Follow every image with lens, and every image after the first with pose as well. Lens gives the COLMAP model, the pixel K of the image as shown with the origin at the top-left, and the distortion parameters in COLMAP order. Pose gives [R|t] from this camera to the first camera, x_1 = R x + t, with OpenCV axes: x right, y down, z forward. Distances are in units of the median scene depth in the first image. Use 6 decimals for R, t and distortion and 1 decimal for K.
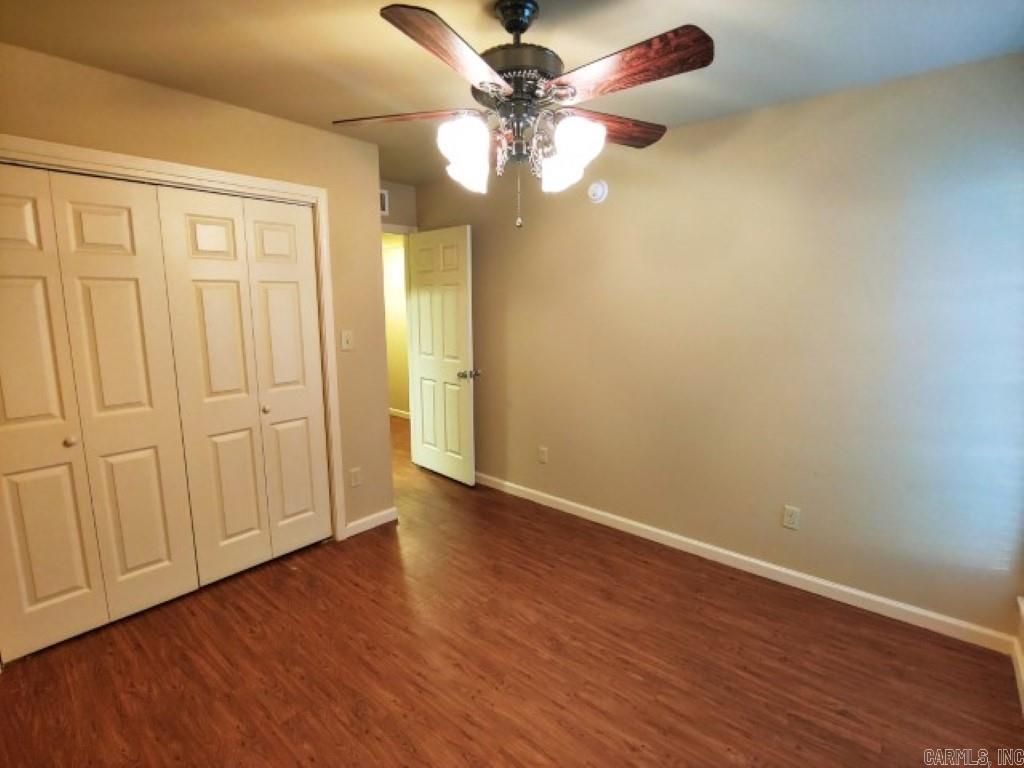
lens RADIAL K [[491.2, 0, 508.5], [0, 491.2, 378.6], [0, 0, 1]] dist [-0.016844, -0.000515]
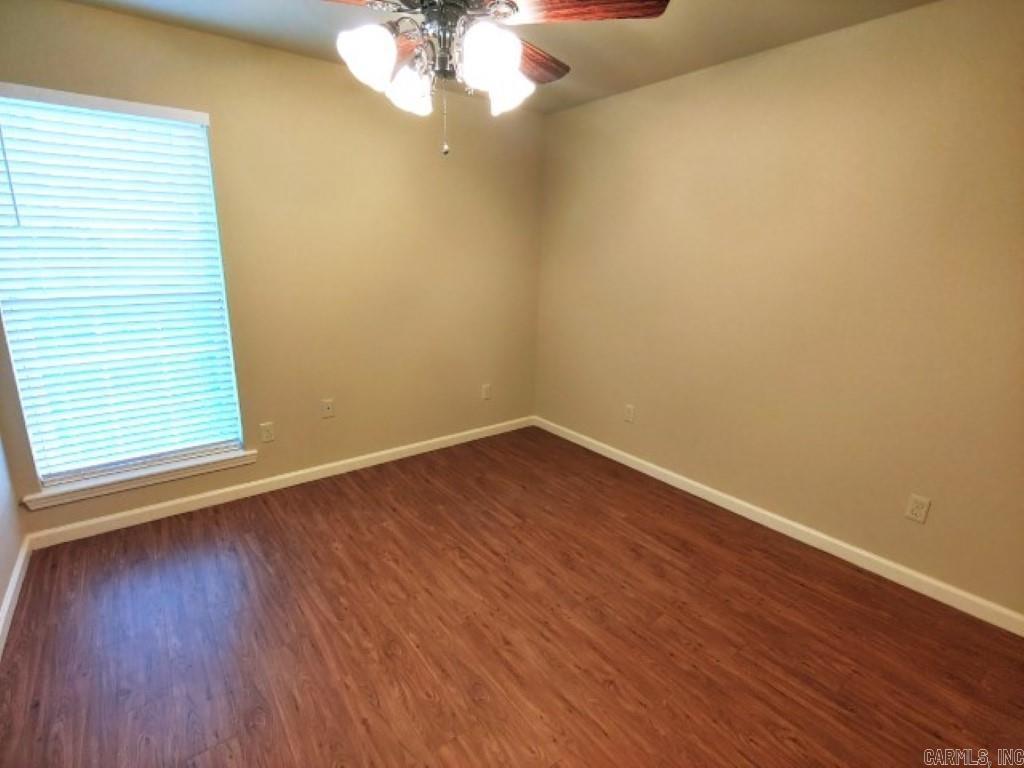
lens RADIAL K [[487.1, 0, 512.0], [0, 487.1, 377.9], [0, 0, 1]] dist [-0.019011, 0.000068]
pose [[-0.978375, -0.072324, 0.193783, -0.266595], [0.012545, 0.914402, 0.404614, -0.252246], [-0.206459, 0.398295, -0.893720, 1.697766]]
